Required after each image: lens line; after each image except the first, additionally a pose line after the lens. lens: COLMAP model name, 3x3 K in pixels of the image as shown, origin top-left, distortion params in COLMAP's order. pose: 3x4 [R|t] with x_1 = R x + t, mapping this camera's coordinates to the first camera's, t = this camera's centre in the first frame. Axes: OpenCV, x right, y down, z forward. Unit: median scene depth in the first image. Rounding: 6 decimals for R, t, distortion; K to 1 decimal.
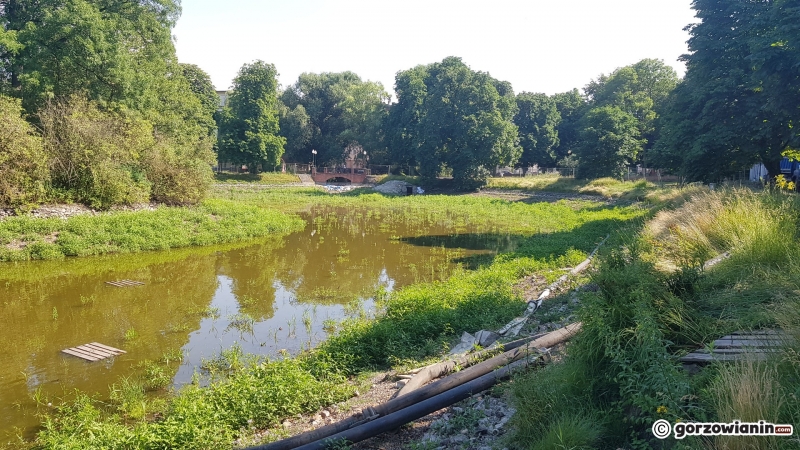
lens RADIAL K [[644.5, 0, 402.8], [0, 644.5, 224.8], [0, 0, 1]] dist [0.078180, -0.140863]
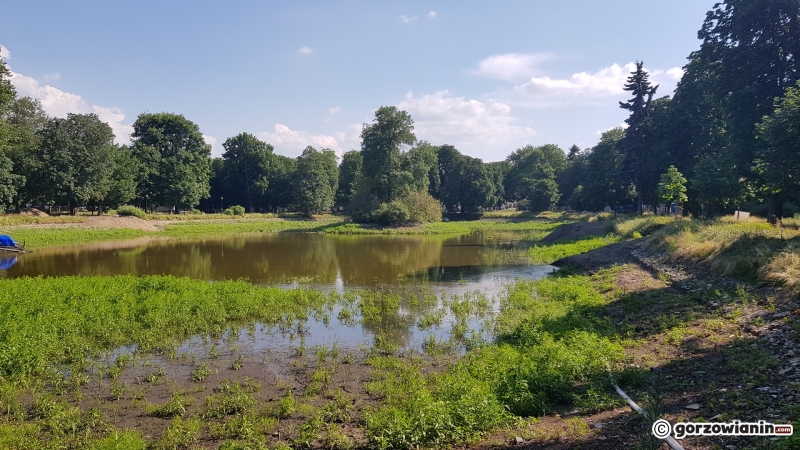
lens RADIAL K [[644.5, 0, 397.8], [0, 644.5, 224.5], [0, 0, 1]] dist [0.078180, -0.140863]
pose [[0.984345, -0.015281, 0.175591, -0.487900], [0.025661, 0.998045, -0.056992, 0.073230], [-0.174377, 0.060605, 0.982812, -0.922495]]
